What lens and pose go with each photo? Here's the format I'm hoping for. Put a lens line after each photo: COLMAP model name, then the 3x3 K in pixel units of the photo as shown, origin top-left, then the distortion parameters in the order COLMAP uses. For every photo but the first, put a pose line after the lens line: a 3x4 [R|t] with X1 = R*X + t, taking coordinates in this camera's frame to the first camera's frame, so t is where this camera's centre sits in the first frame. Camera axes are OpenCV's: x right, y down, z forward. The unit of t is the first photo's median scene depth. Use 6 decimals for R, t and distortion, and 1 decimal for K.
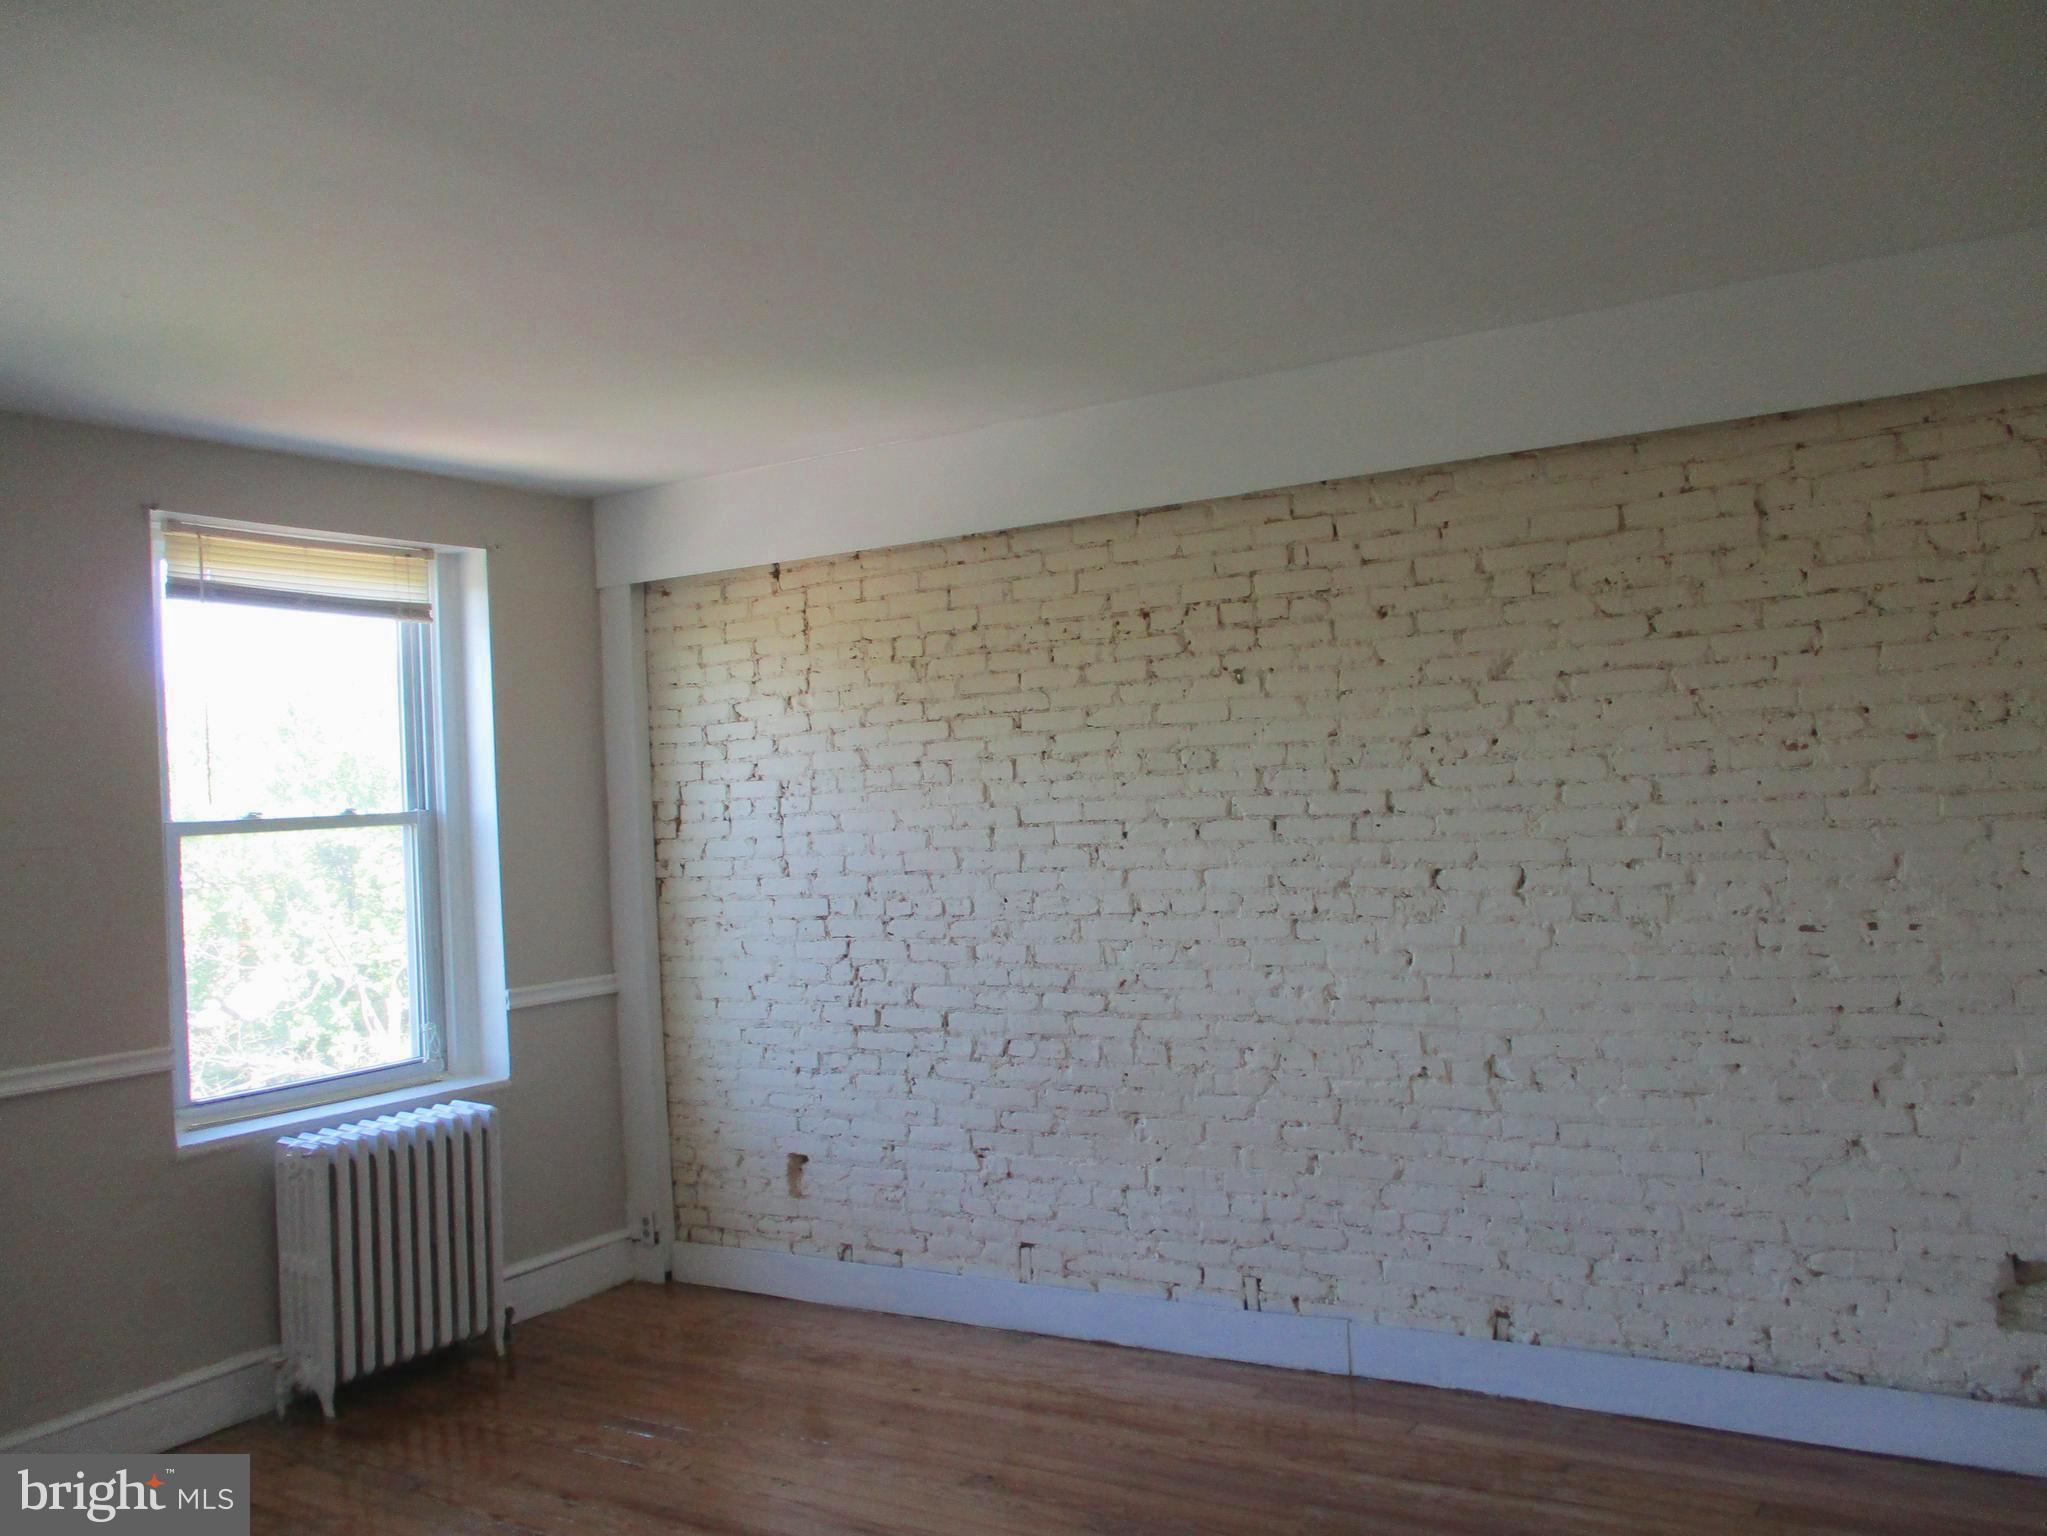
lens RADIAL K [[1687.5, 0, 1023.5], [0, 1687.5, 768.0], [0, 0, 1]] dist [-0.032687, 0.004312]
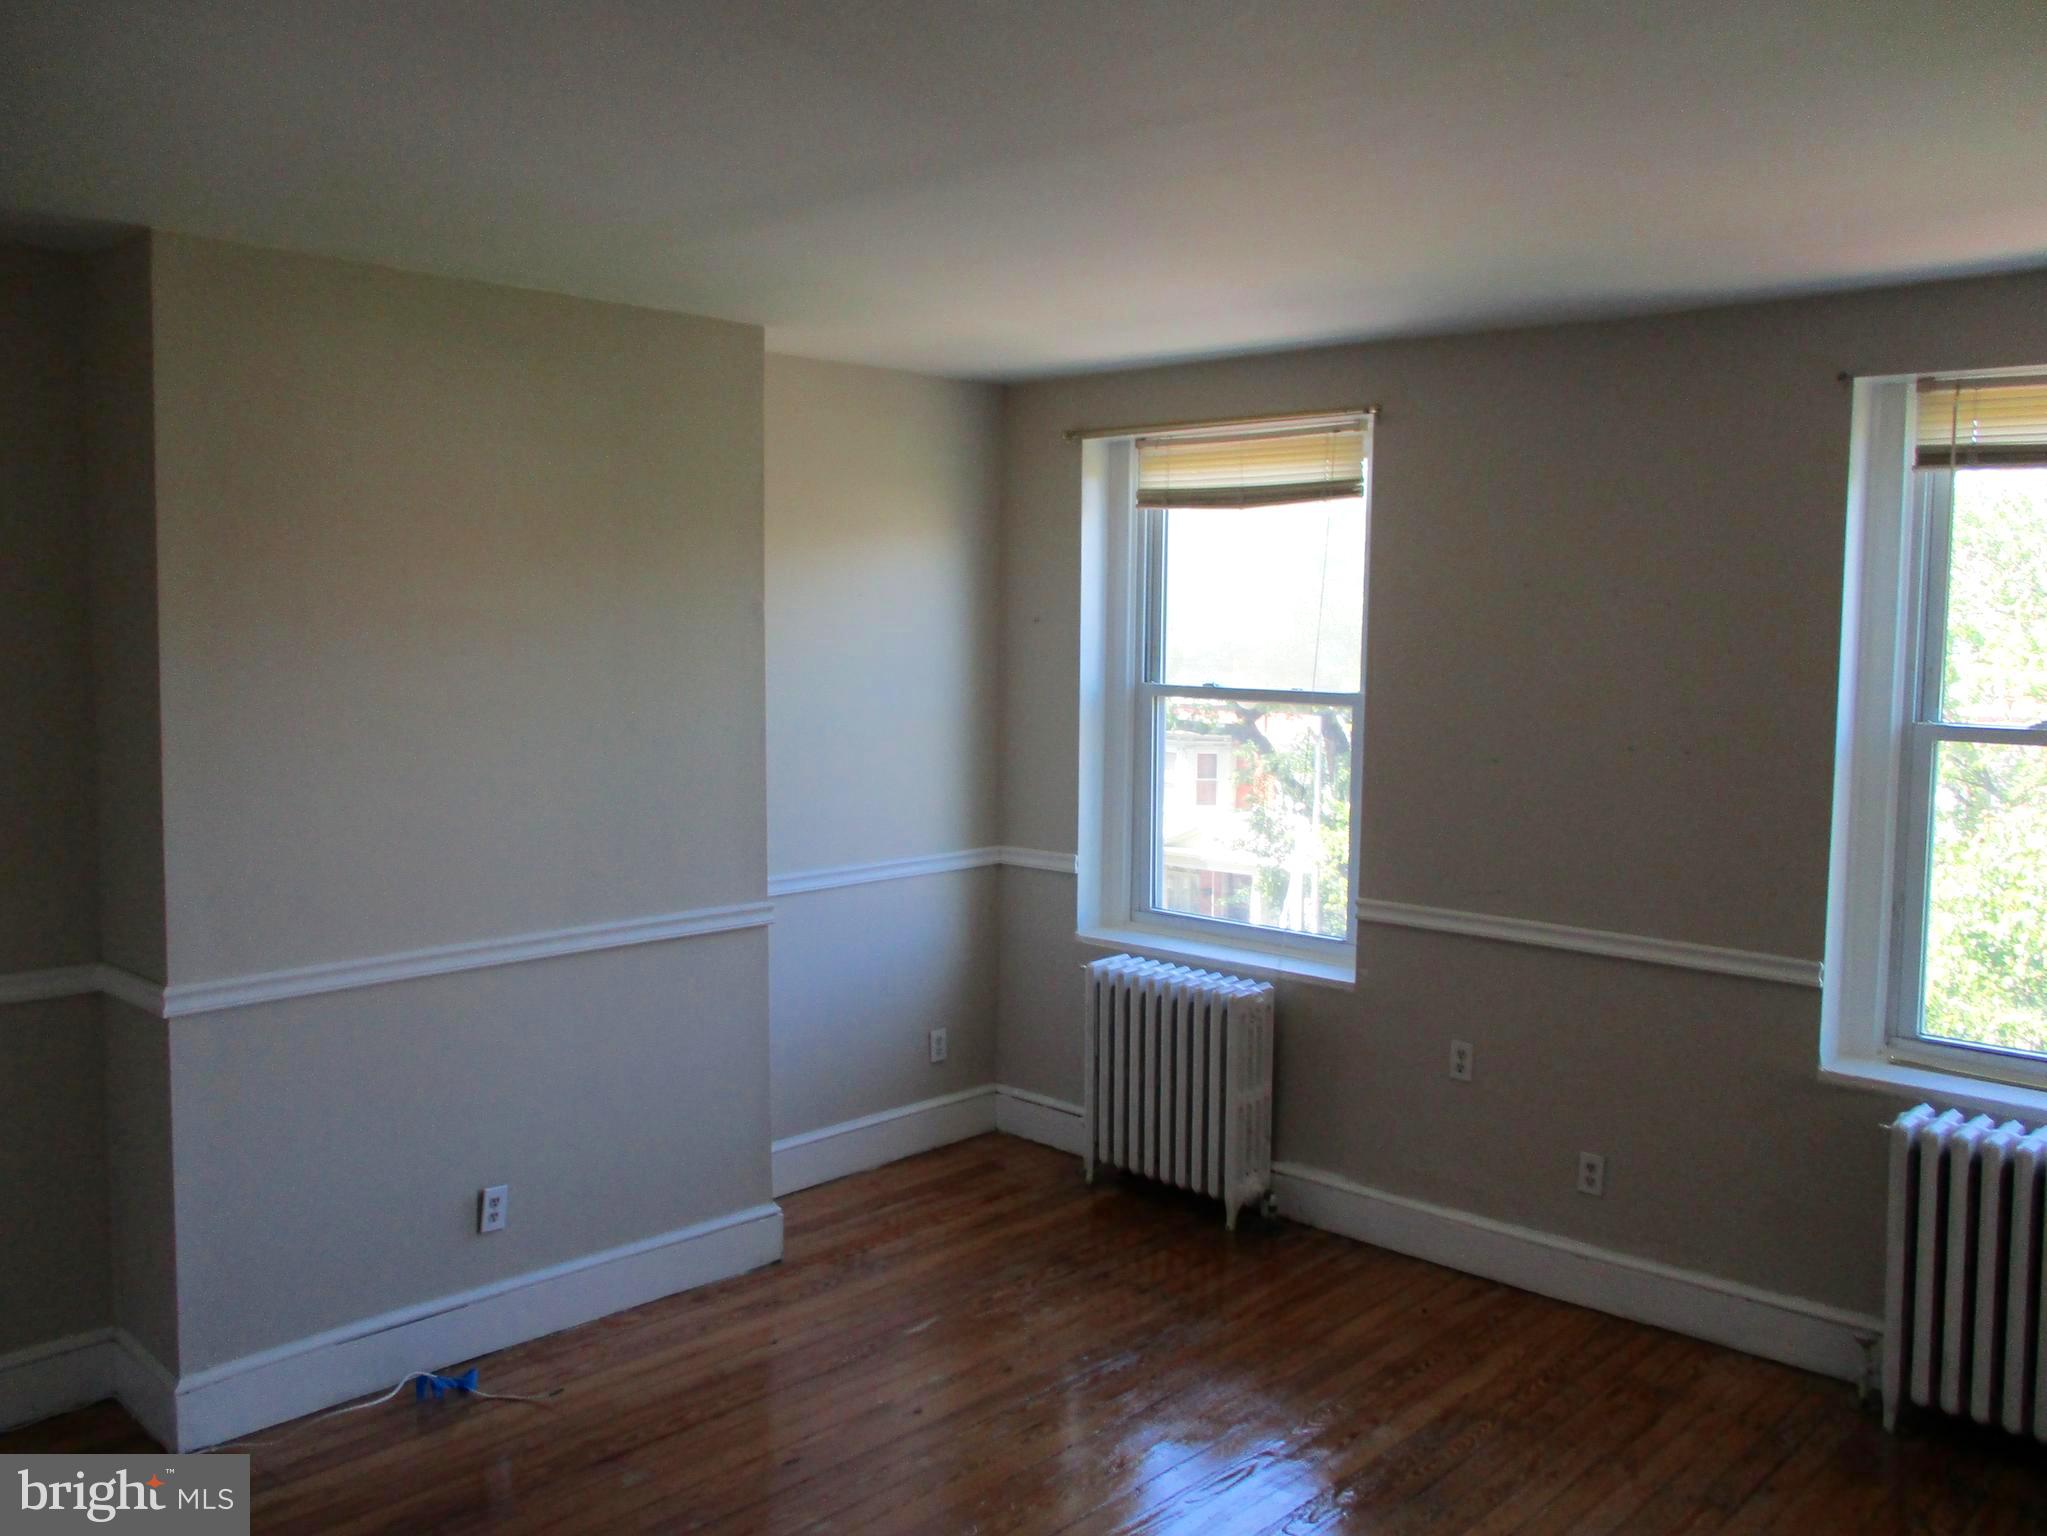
lens RADIAL K [[1687.5, 0, 1023.5], [0, 1687.5, 768.0], [0, 0, 1]] dist [-0.032687, 0.004312]
pose [[-0.187136, 0.138015, -0.972590, 0.401449], [0.014785, 0.990365, 0.137692, -0.065878], [0.982223, 0.011387, -0.187373, 0.626510]]
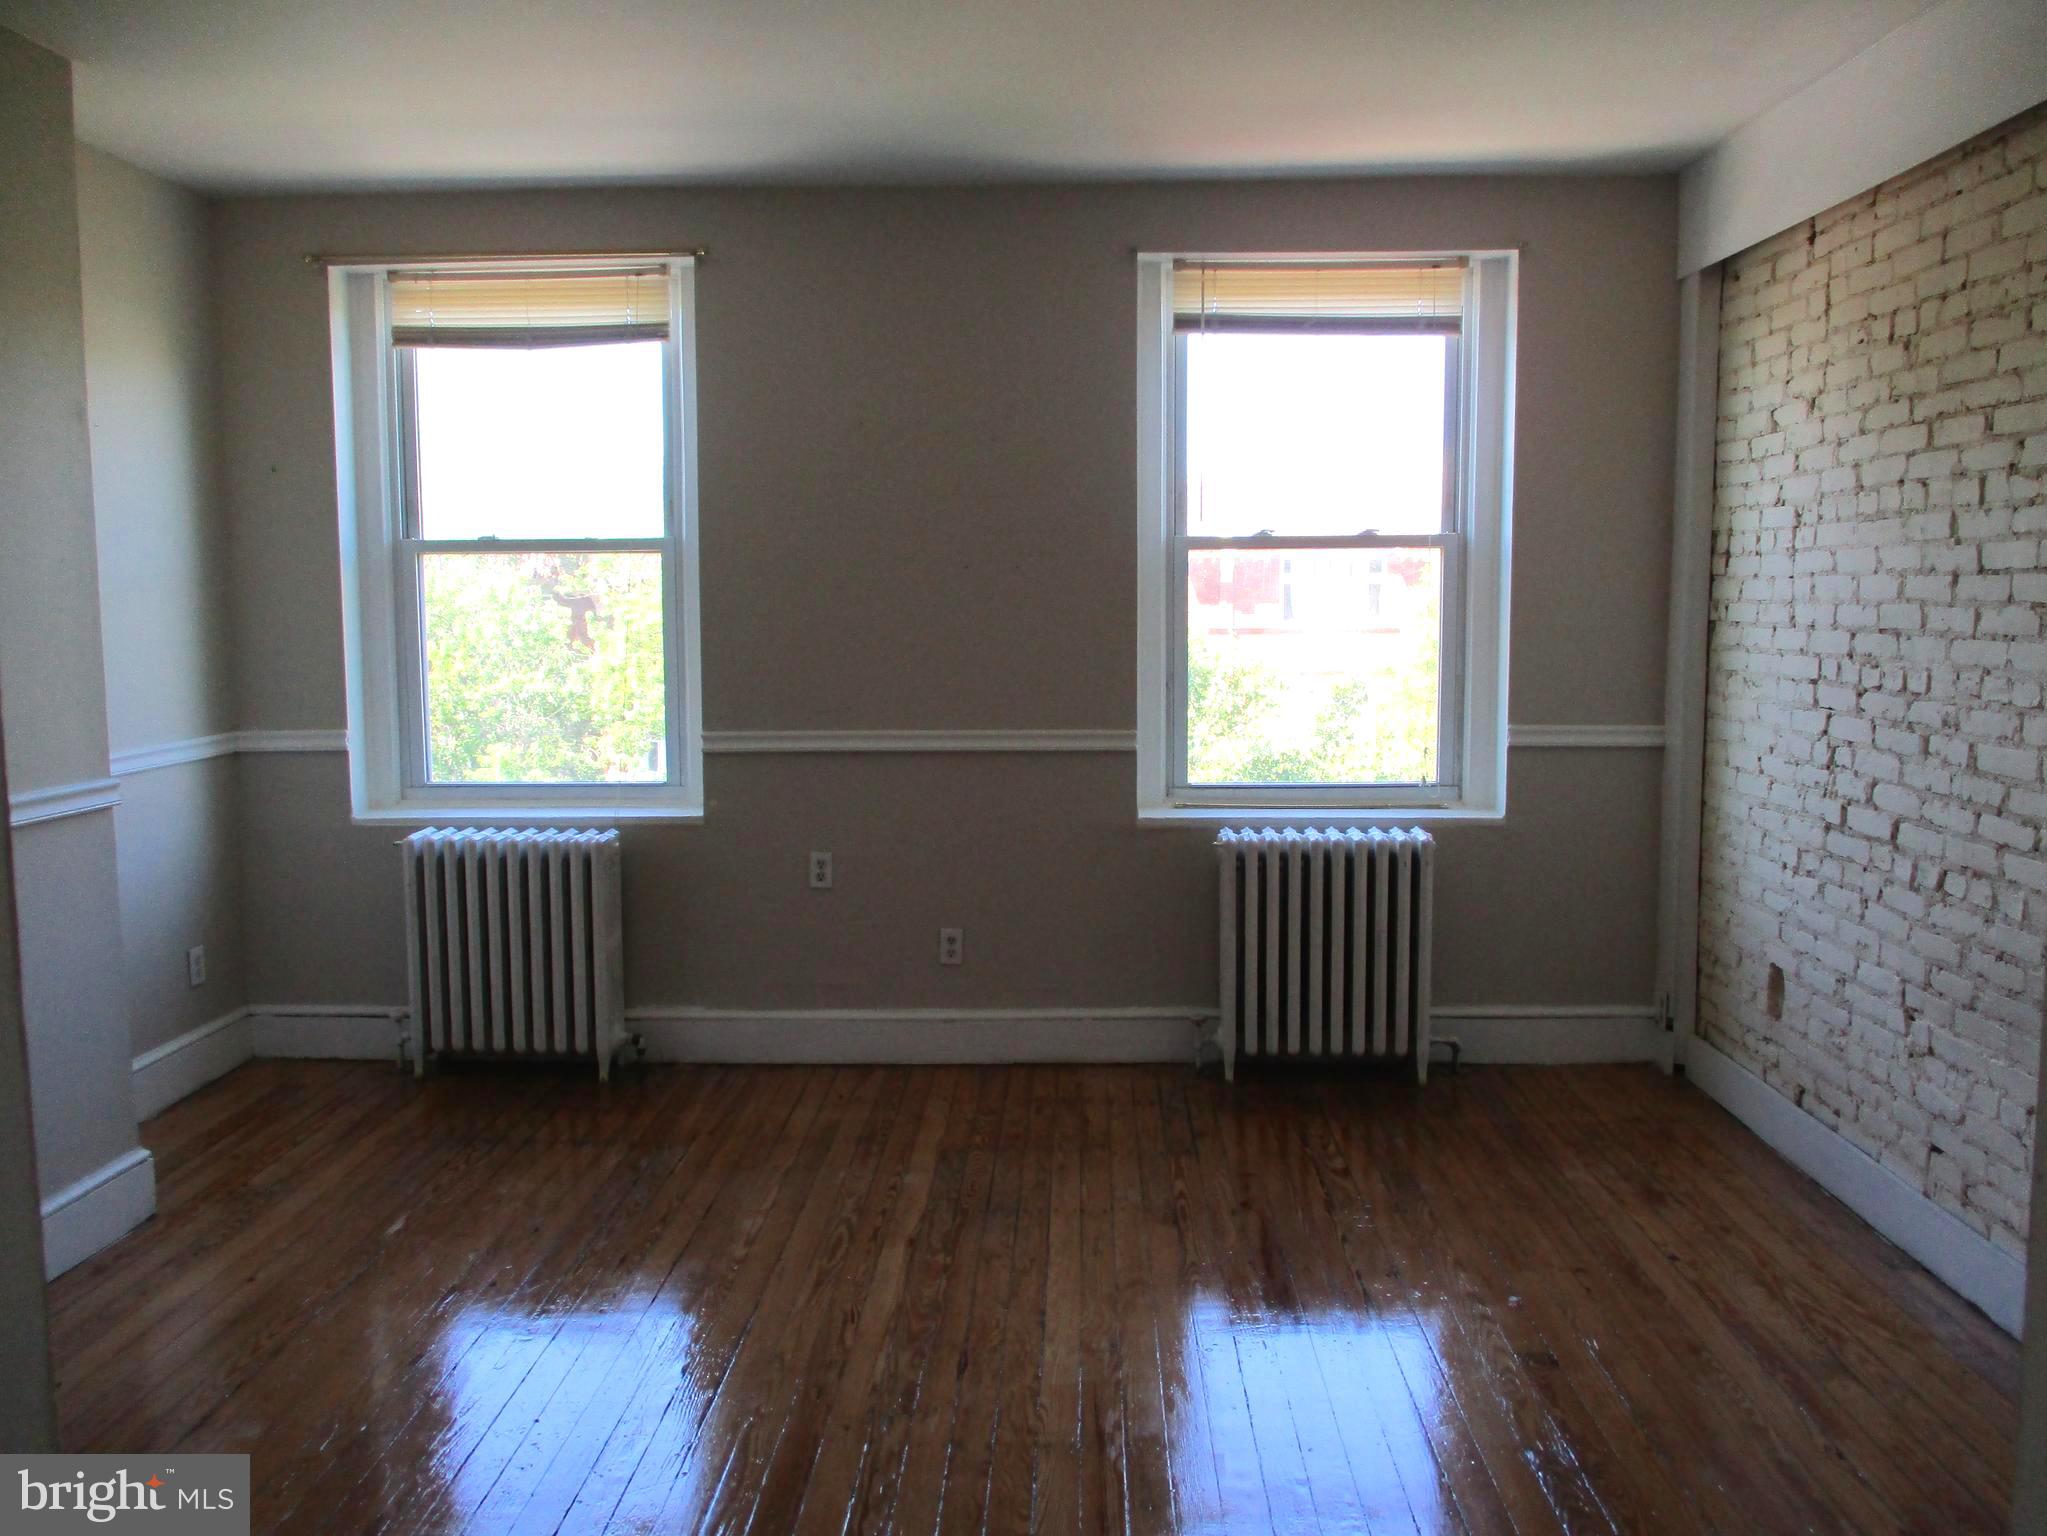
lens RADIAL K [[1687.5, 0, 1023.5], [0, 1687.5, 768.0], [0, 0, 1]] dist [-0.032687, 0.004312]
pose [[0.508259, 0.139258, -0.849870, 0.379800], [-0.005448, 0.987340, 0.158525, 0.006513], [0.861187, -0.075942, 0.502583, 0.294372]]
